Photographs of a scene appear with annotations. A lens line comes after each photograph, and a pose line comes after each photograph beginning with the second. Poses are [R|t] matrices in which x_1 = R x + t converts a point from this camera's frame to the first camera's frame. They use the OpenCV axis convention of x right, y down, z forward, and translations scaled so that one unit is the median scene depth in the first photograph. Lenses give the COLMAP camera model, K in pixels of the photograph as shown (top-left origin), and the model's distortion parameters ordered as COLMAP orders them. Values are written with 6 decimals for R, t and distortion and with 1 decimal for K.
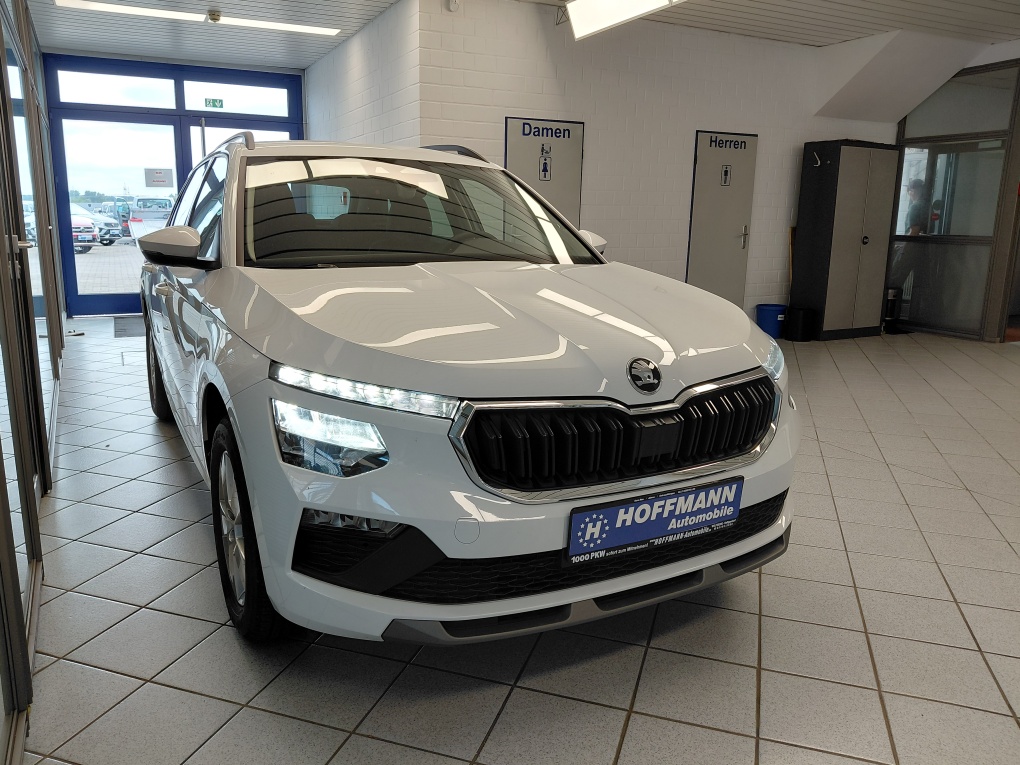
lens RADIAL K [[766.1, 0, 516.5], [0, 766.1, 381.3], [0, 0, 1]] dist [0.039800, -0.083607]
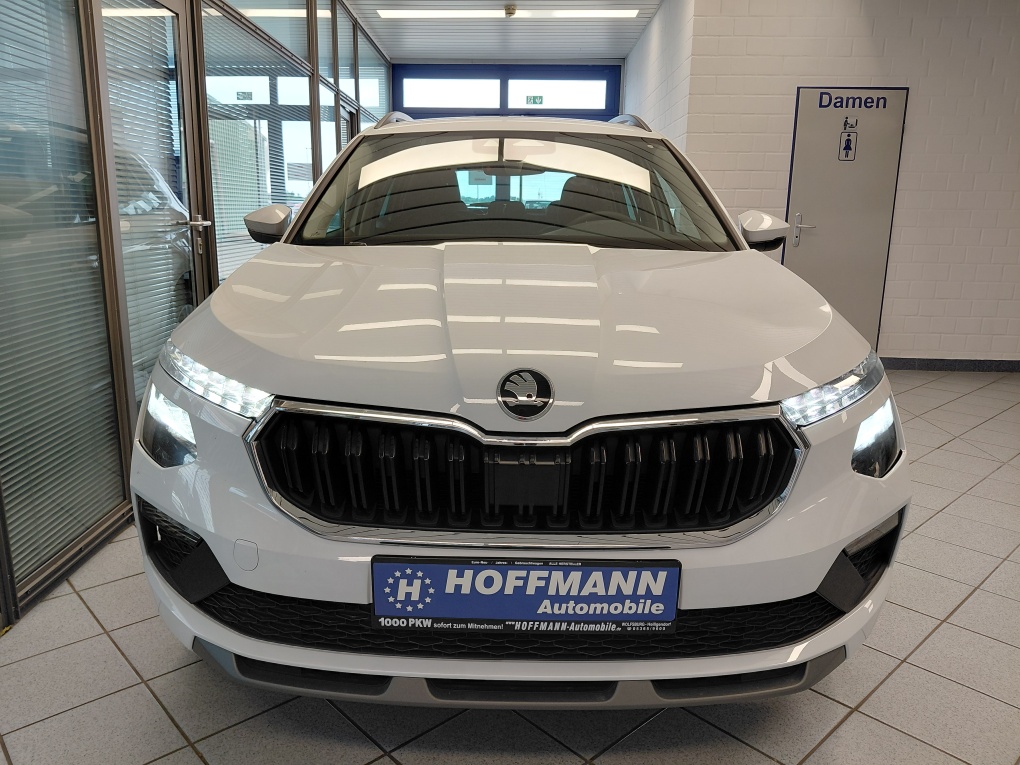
lens RADIAL K [[766.1, 0, 502.5], [0, 766.1, 386.9], [0, 0, 1]] dist [0.039800, -0.083607]
pose [[0.872245, 0.105783, -0.477493, 0.475866], [-0.102224, 0.994197, 0.033519, -0.033722], [0.478268, 0.019574, 0.877996, 0.352326]]
